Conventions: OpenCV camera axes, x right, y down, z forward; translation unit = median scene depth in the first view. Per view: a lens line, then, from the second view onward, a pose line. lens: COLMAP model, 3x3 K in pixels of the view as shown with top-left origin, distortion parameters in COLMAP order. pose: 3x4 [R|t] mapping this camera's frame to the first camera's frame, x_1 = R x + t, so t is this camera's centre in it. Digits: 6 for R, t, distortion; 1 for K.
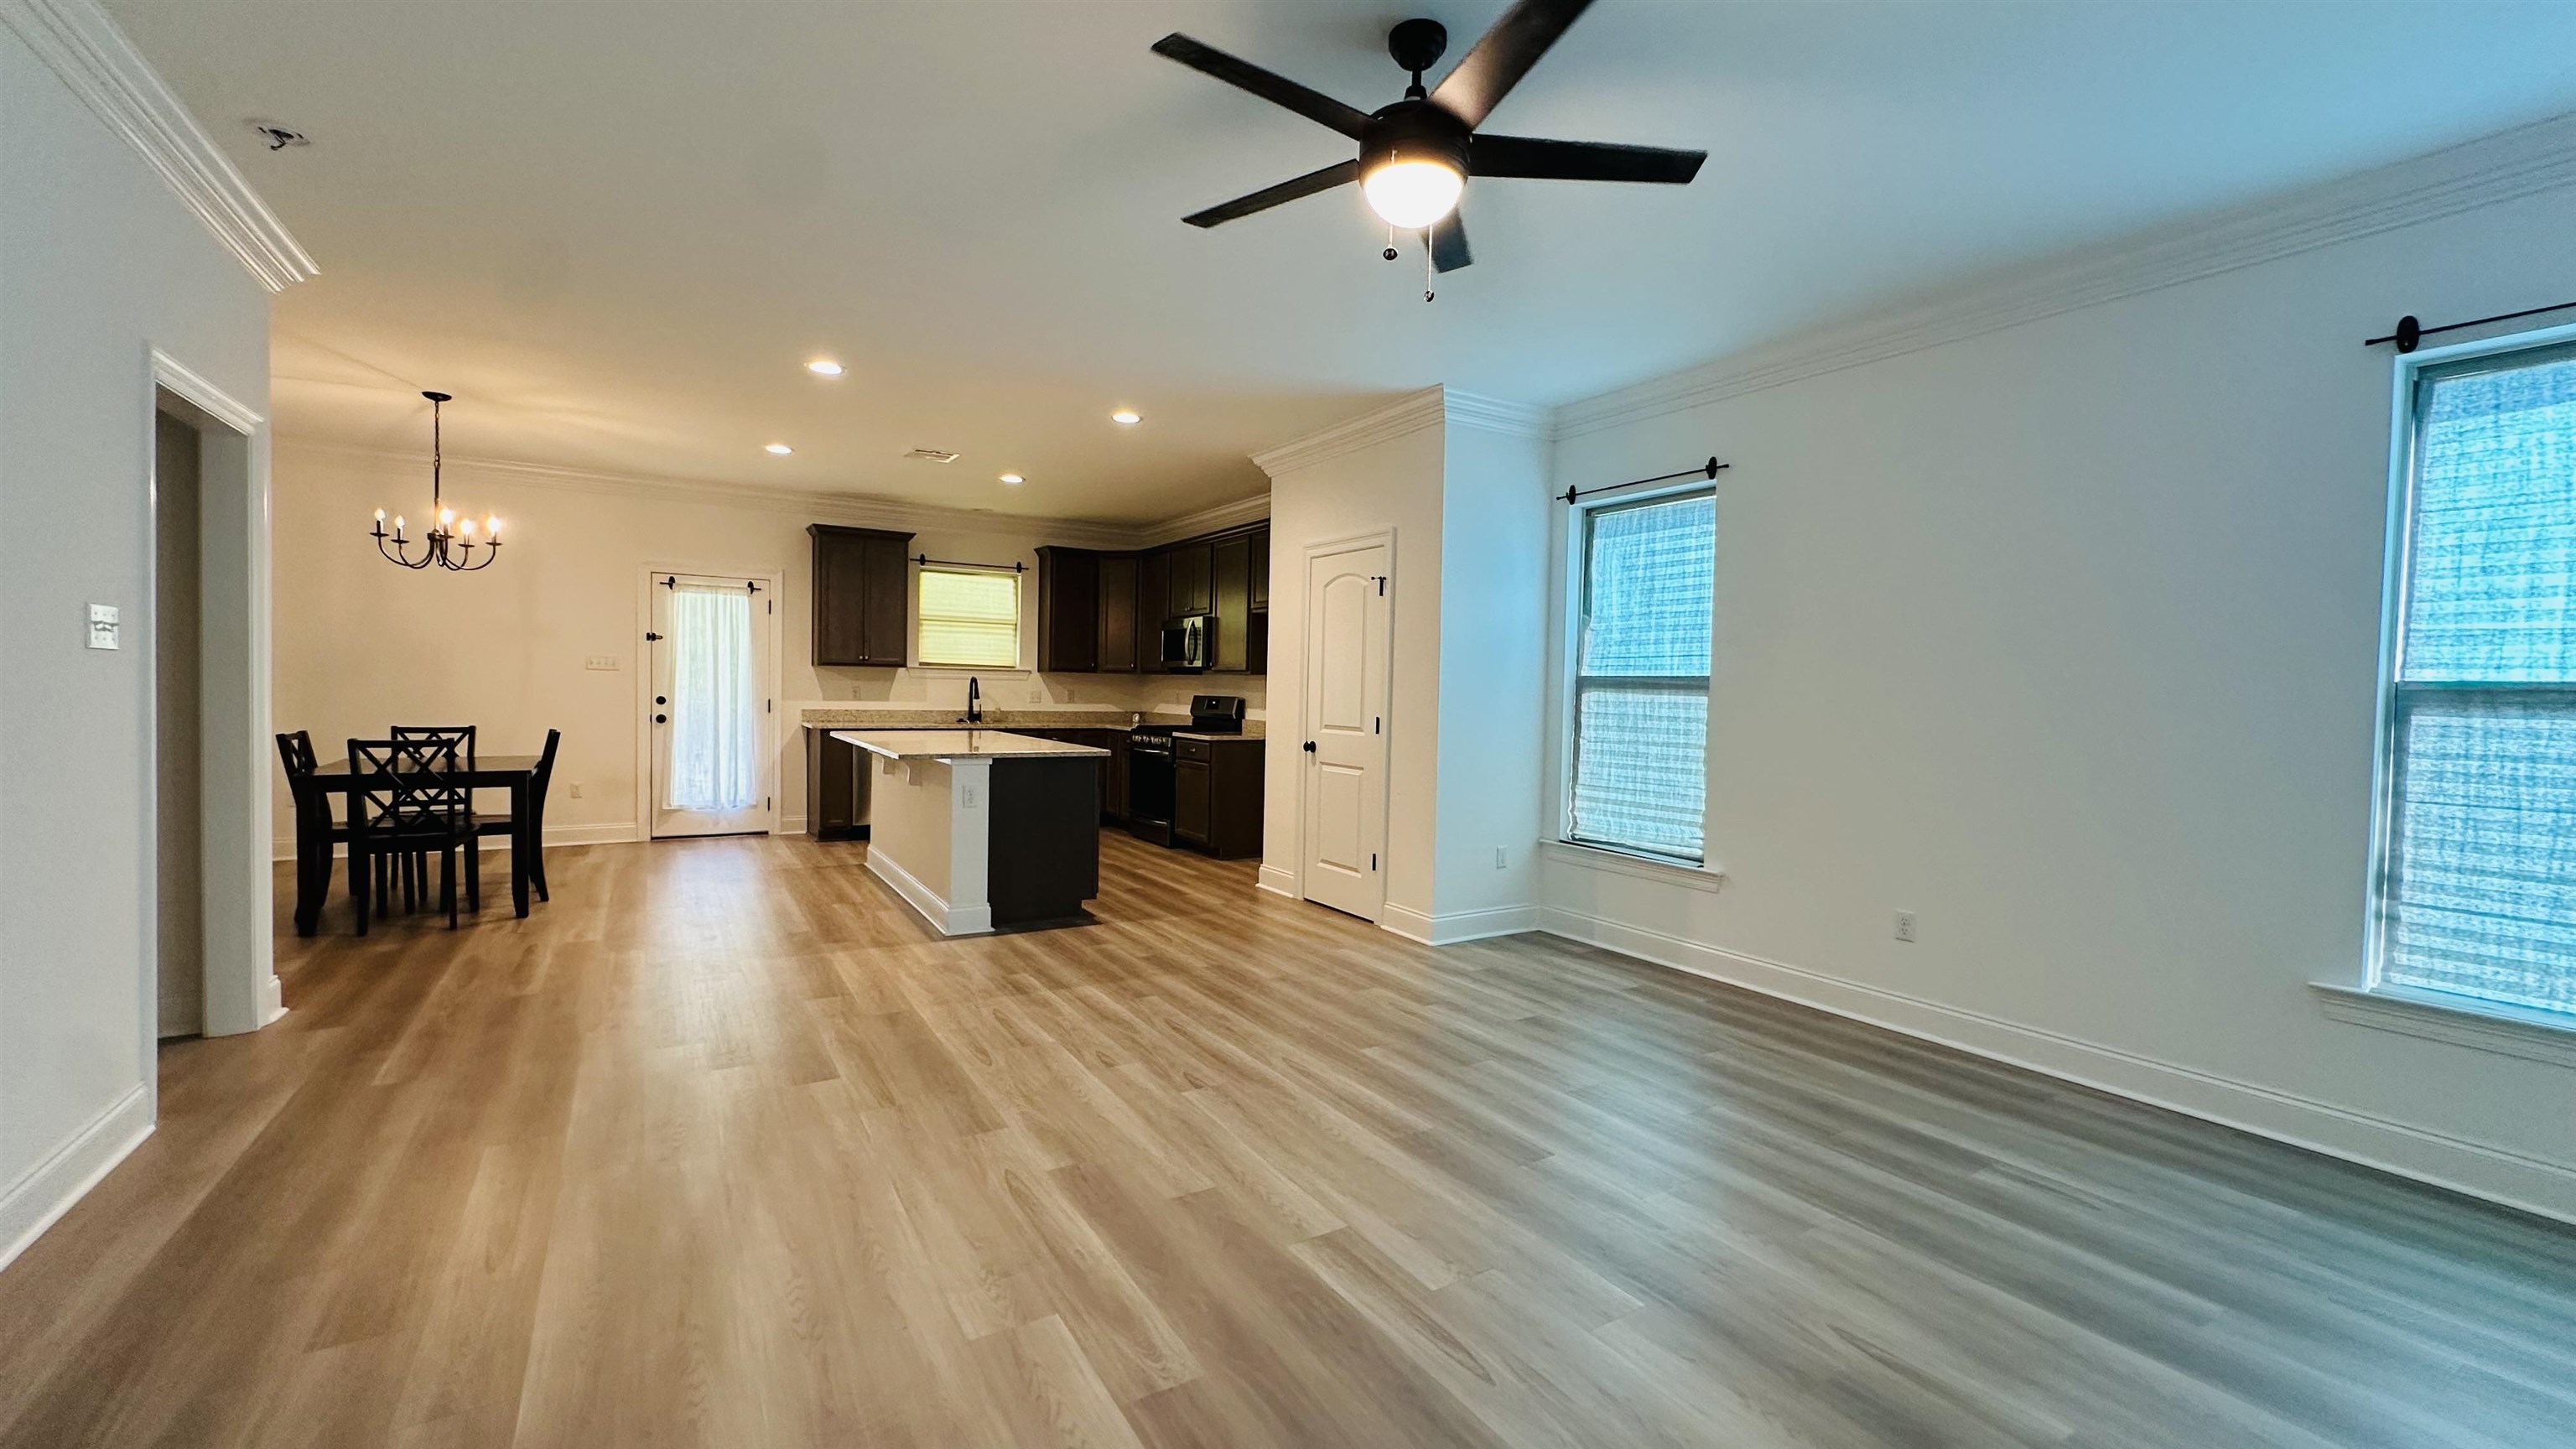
lens RADIAL K [[1027.7, 0, 1288.8], [0, 1027.7, 722.2], [0, 0, 1]] dist [-0.001639, -0.000040]
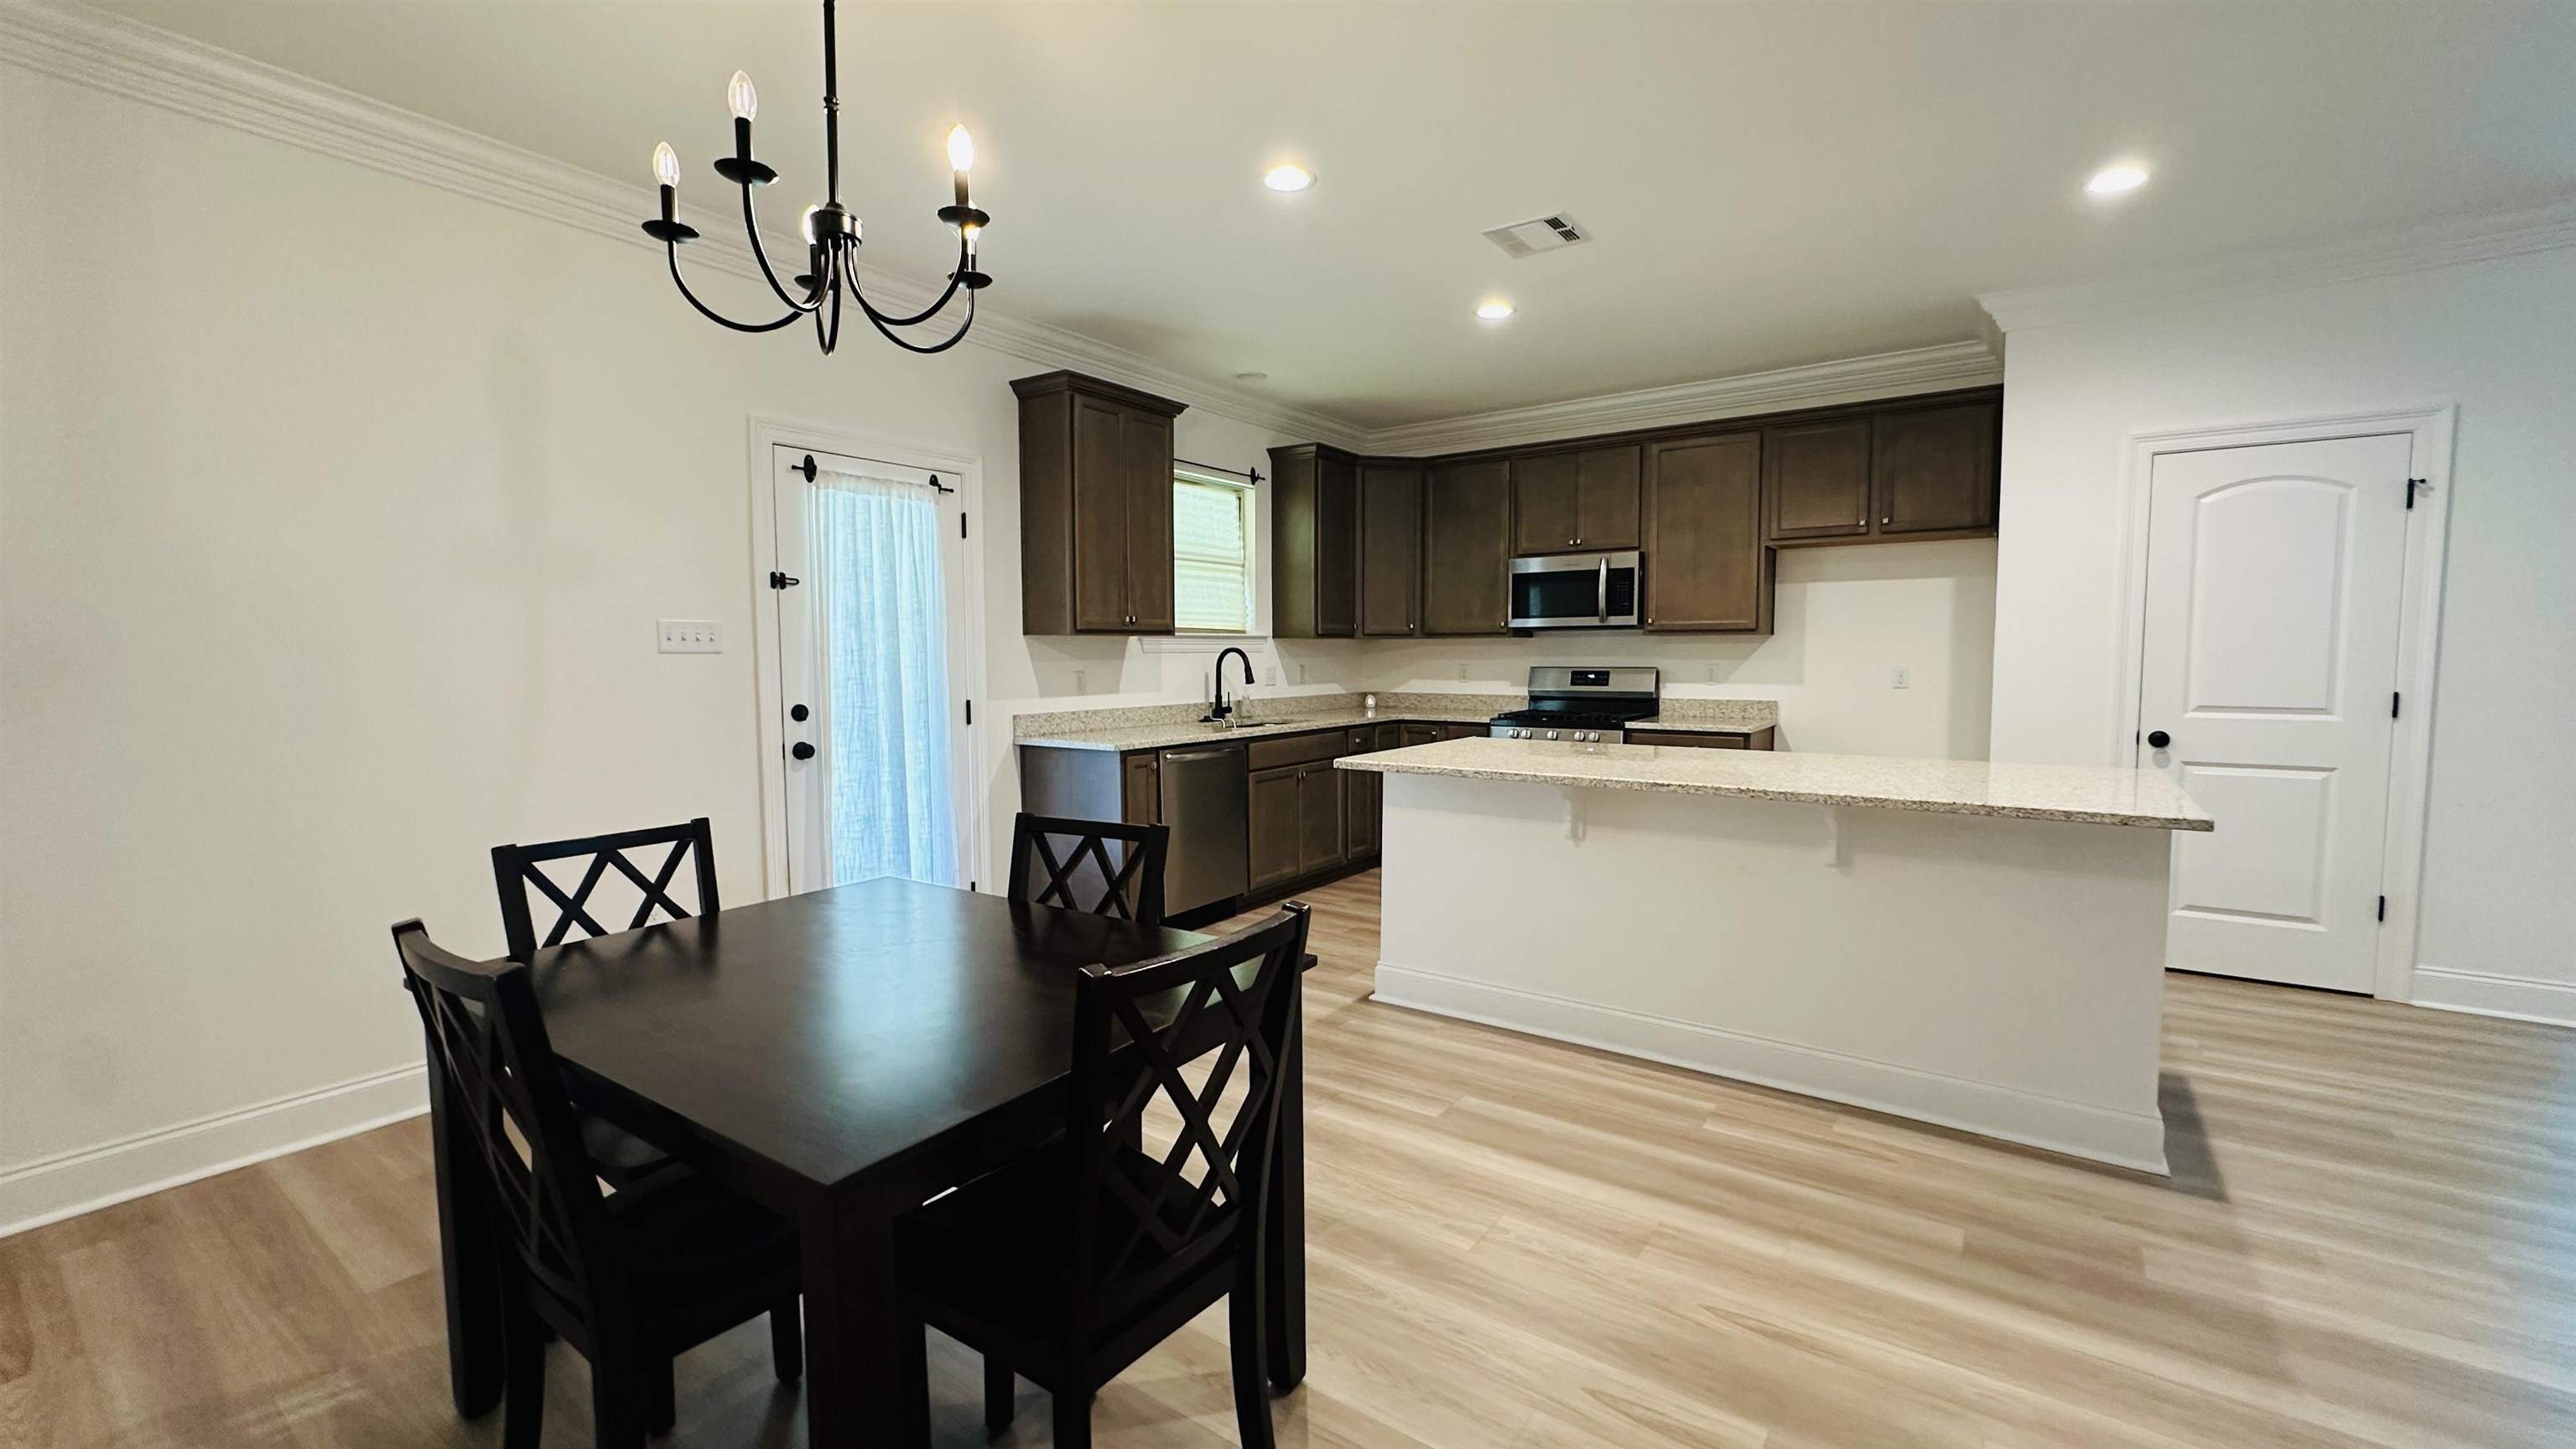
lens RADIAL K [[1027.7, 0, 1288.8], [0, 1027.7, 722.2], [0, 0, 1]] dist [-0.001639, -0.000040]
pose [[0.924225, -0.052643, 0.378202, -0.919556], [0.038018, 0.998216, 0.046036, -0.048177], [-0.379951, -0.028169, 0.924578, 0.731410]]
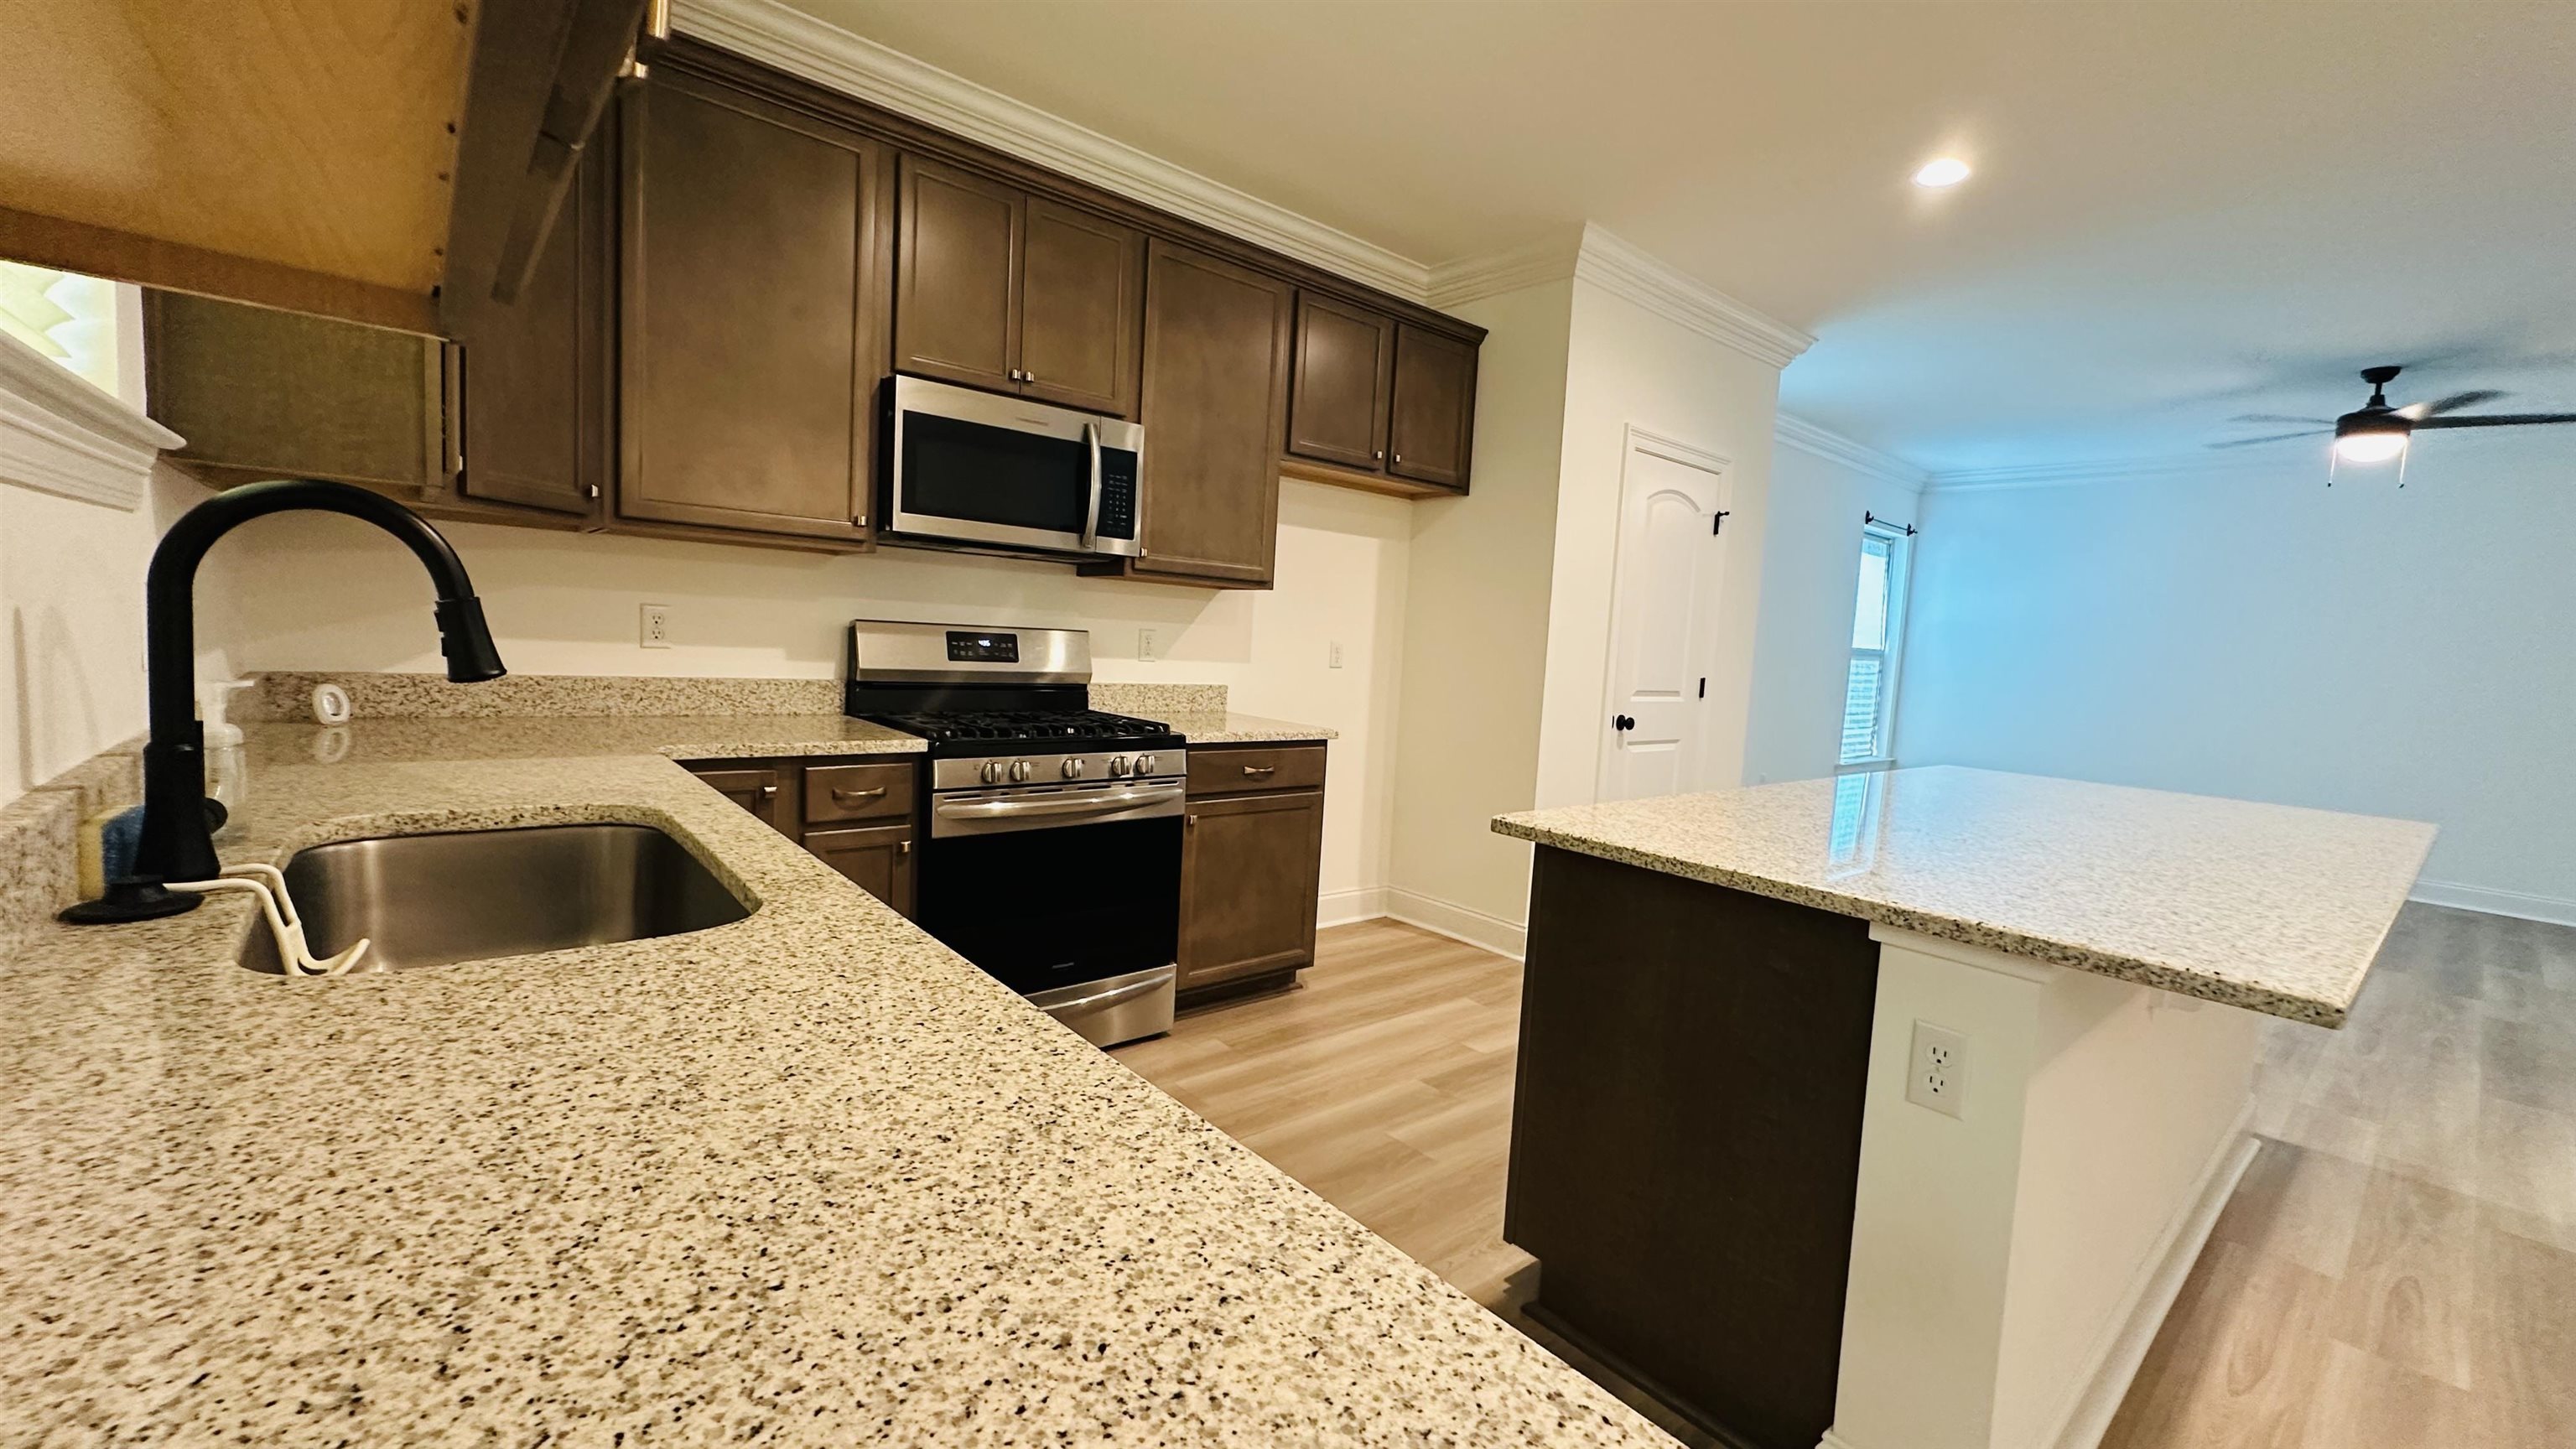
lens RADIAL K [[1027.7, 0, 1288.8], [0, 1027.7, 722.2], [0, 0, 1]] dist [-0.001639, -0.000040]
pose [[-0.142969, -0.115798, 0.982930, -0.784988], [-0.027659, 0.993211, 0.112986, -0.061393], [-0.989341, -0.011034, -0.145201, 1.626615]]
